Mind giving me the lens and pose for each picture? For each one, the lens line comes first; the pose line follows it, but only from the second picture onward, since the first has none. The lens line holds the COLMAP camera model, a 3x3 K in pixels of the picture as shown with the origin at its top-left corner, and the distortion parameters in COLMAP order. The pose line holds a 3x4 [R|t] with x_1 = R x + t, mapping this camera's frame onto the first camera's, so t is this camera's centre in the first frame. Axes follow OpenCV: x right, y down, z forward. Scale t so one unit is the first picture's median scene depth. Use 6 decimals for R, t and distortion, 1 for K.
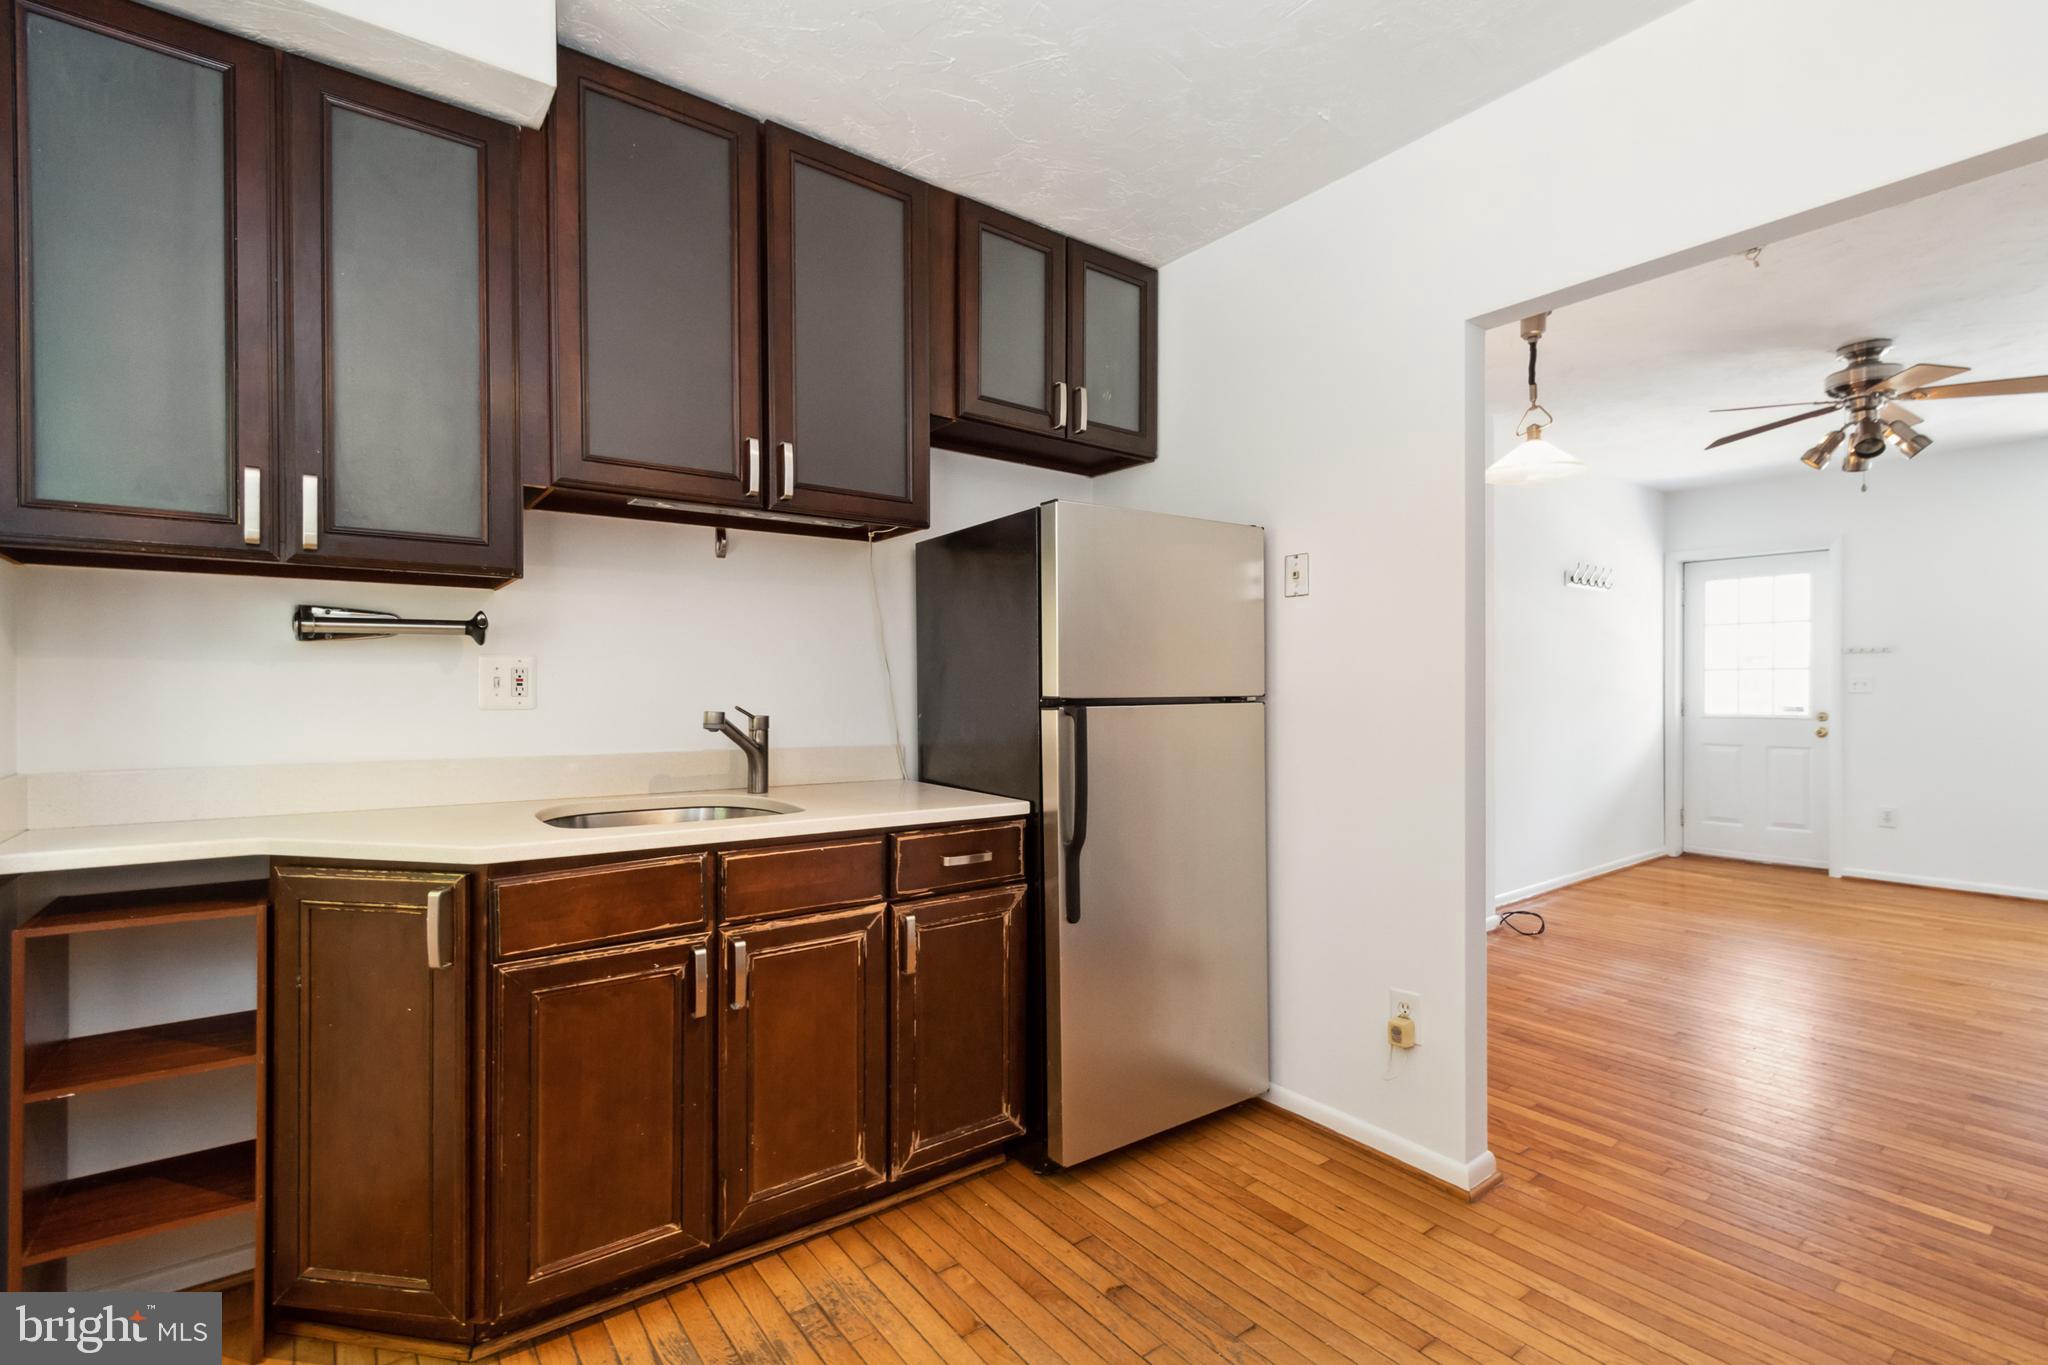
lens RADIAL K [[942.1, 0, 1029.0], [0, 942.1, 693.7], [0, 0, 1]] dist [0.003425, -0.000377]
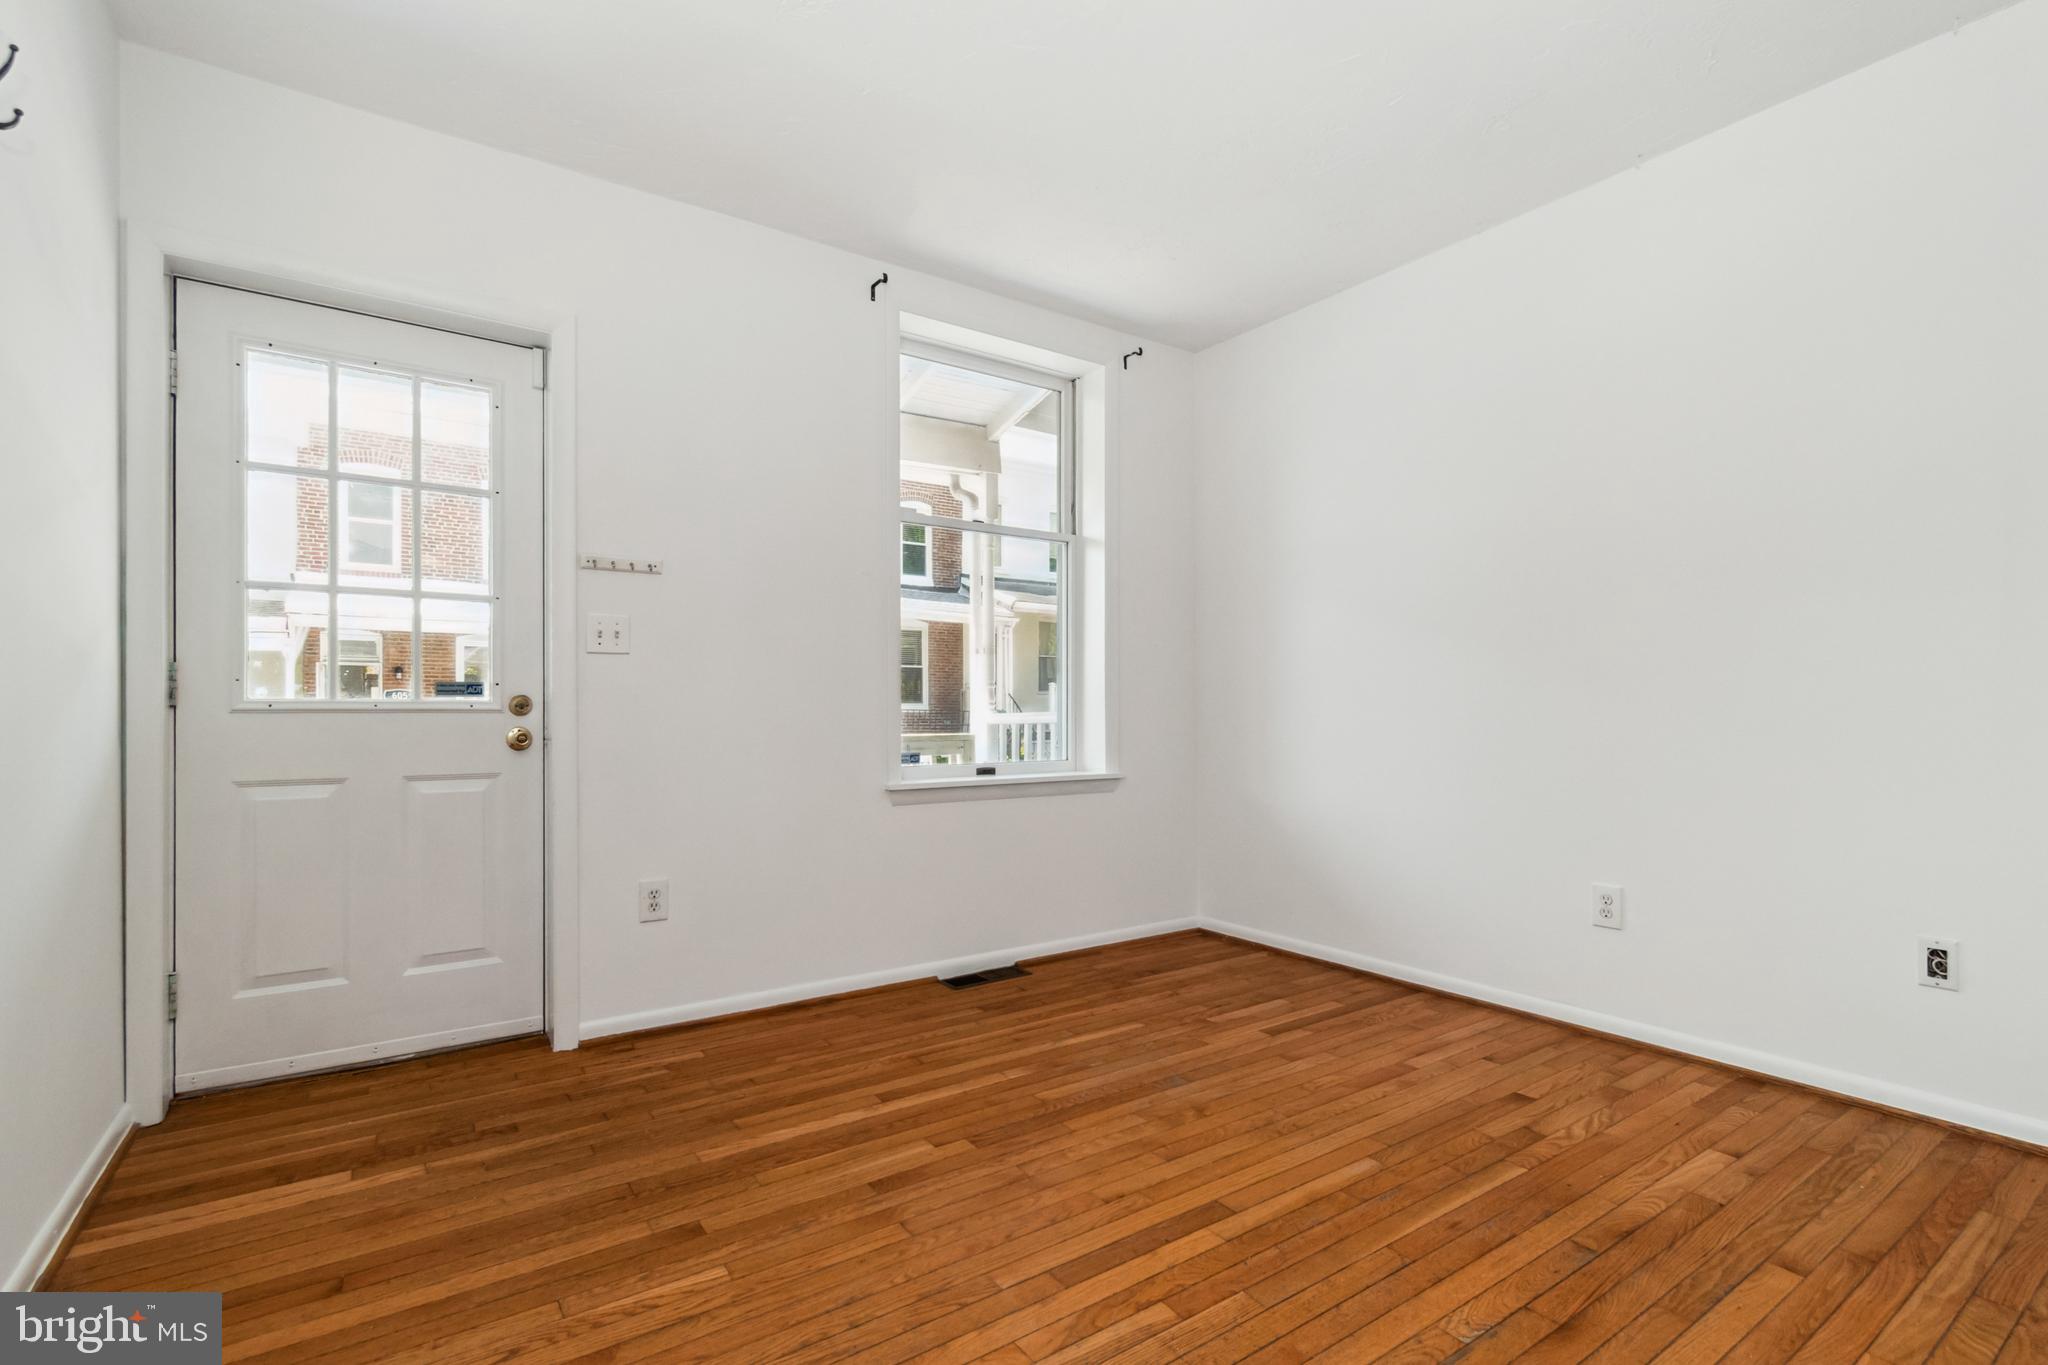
lens RADIAL K [[942.1, 0, 1032.3], [0, 942.1, 716.3], [0, 0, 1]] dist [0.003425, -0.000377]
pose [[0.055010, 0.002180, 0.998483, 1.079464], [0.008040, 0.999964, -0.002627, 0.090776], [-0.998453, 0.008173, 0.054991, 1.993637]]
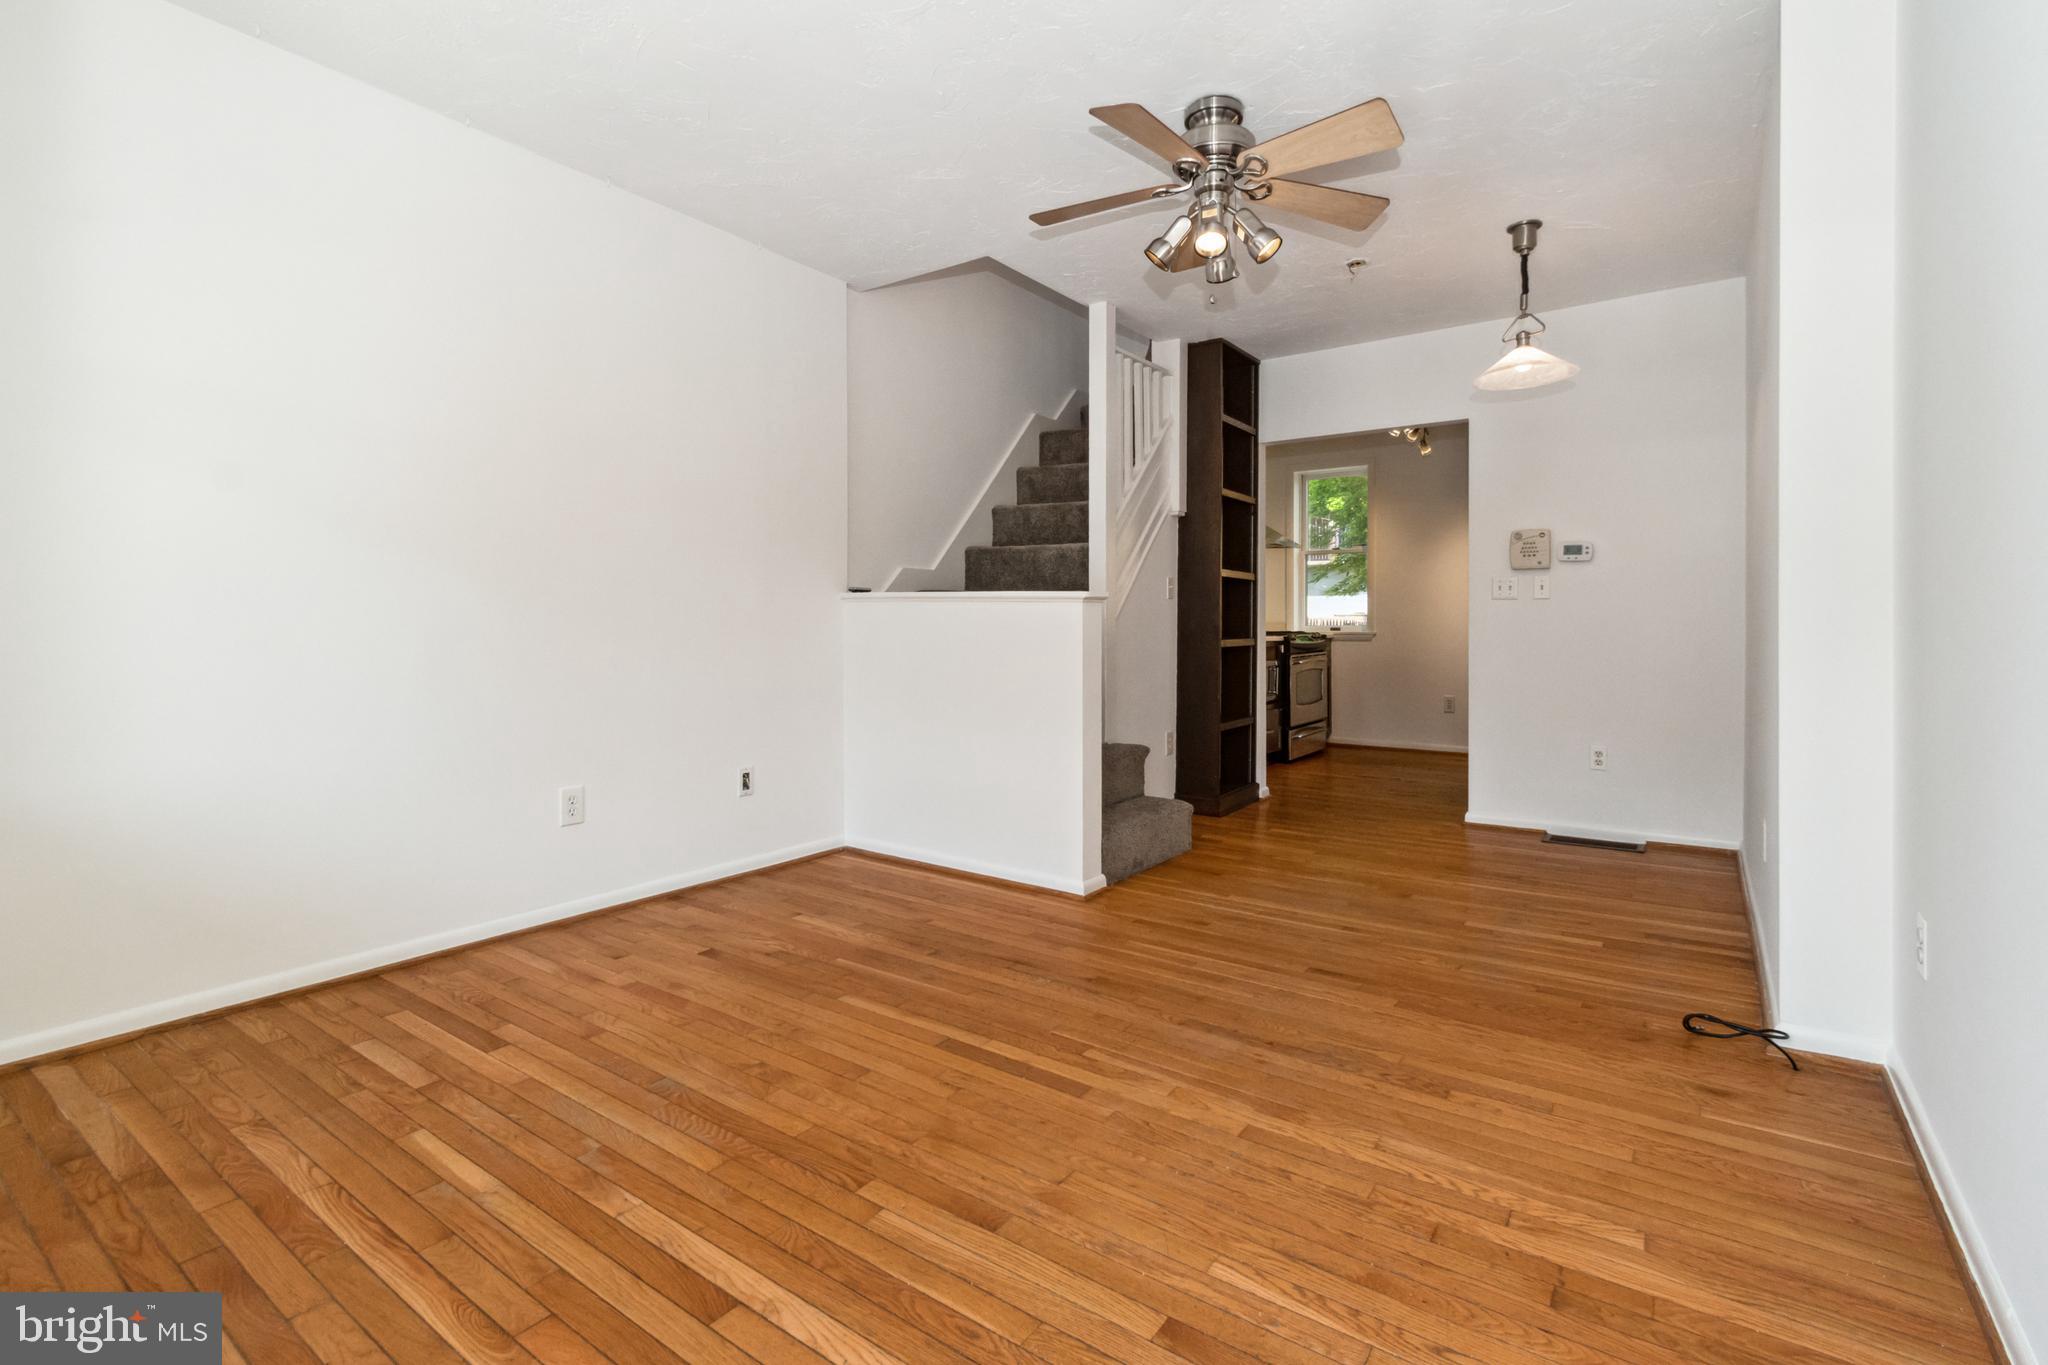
lens RADIAL K [[942.1, 0, 1031.3], [0, 942.1, 636.7], [0, 0, 1]] dist [0.003425, -0.000377]
pose [[-0.958149, 0.007776, -0.286166, 2.130832], [0.002749, 0.999835, 0.017962, 0.064113], [0.286258, 0.016423, -0.958012, 2.885144]]
